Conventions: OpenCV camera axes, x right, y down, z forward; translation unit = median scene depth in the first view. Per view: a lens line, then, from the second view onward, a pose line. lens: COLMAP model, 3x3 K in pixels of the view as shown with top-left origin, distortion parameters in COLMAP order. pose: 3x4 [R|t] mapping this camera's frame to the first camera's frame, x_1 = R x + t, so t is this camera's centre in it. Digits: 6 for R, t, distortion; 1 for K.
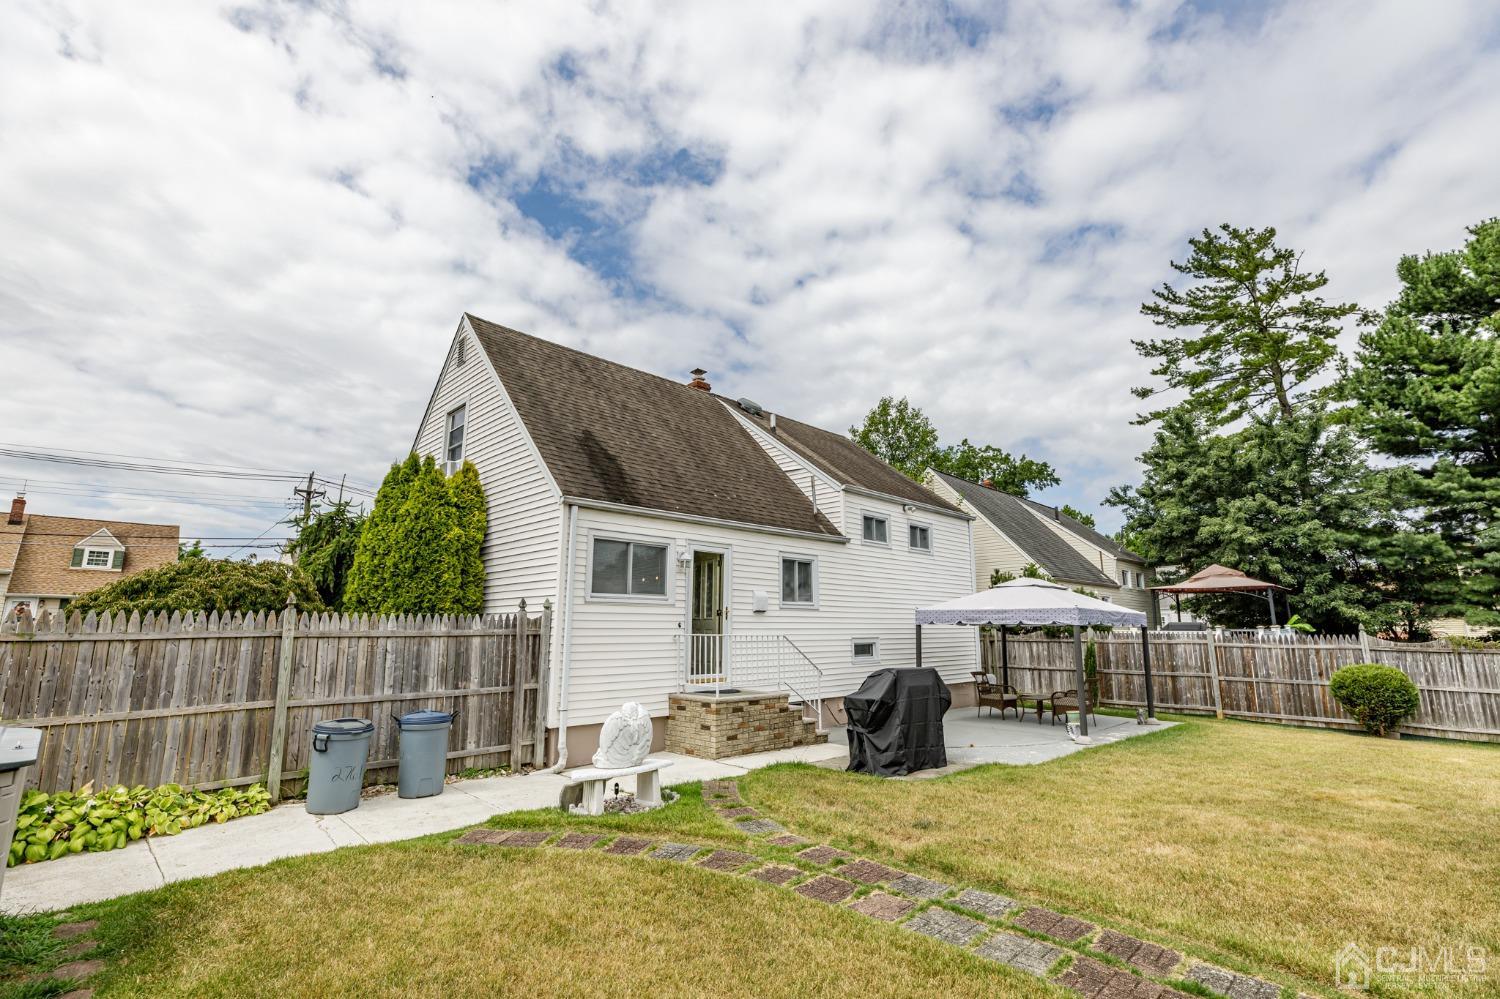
lens RADIAL K [[678.5, 0, 754.5], [0, 678.5, 502.4], [0, 0, 1]] dist [-0.014417, 0.000906]
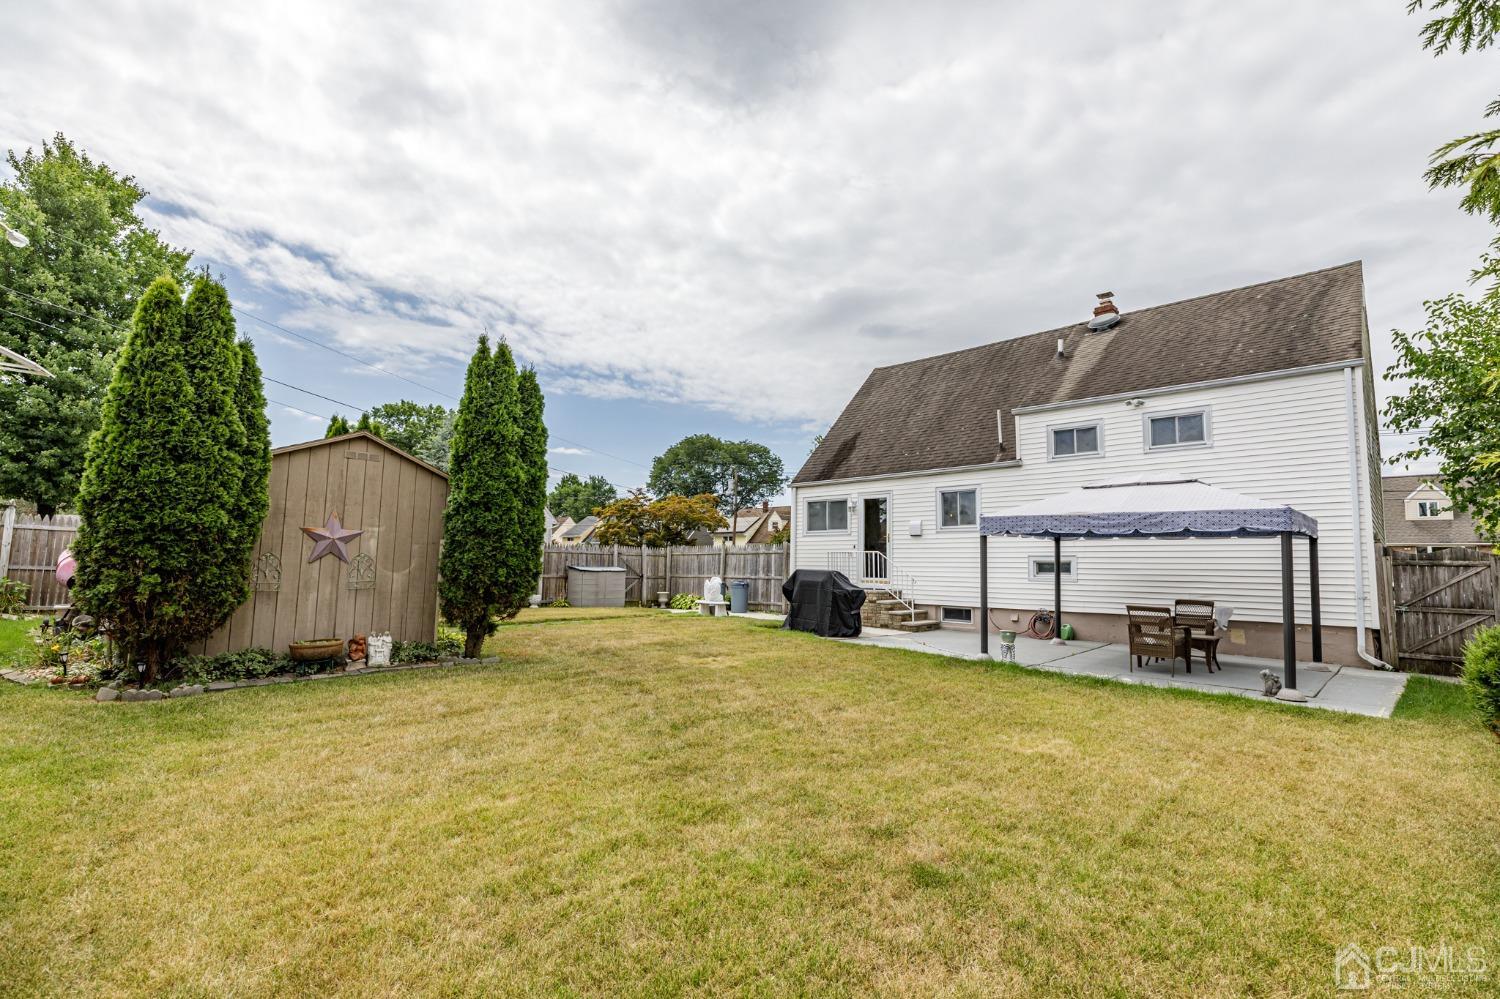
lens RADIAL K [[686.7, 0, 750.0], [0, 686.7, 499.5], [0, 0, 1]] dist [-0.002378, 0.000508]
pose [[0.018127, -0.094307, -0.995378, 1.487292], [0.171535, 0.981074, -0.089828, 0.170896], [0.985011, -0.169114, 0.033961, 0.699524]]
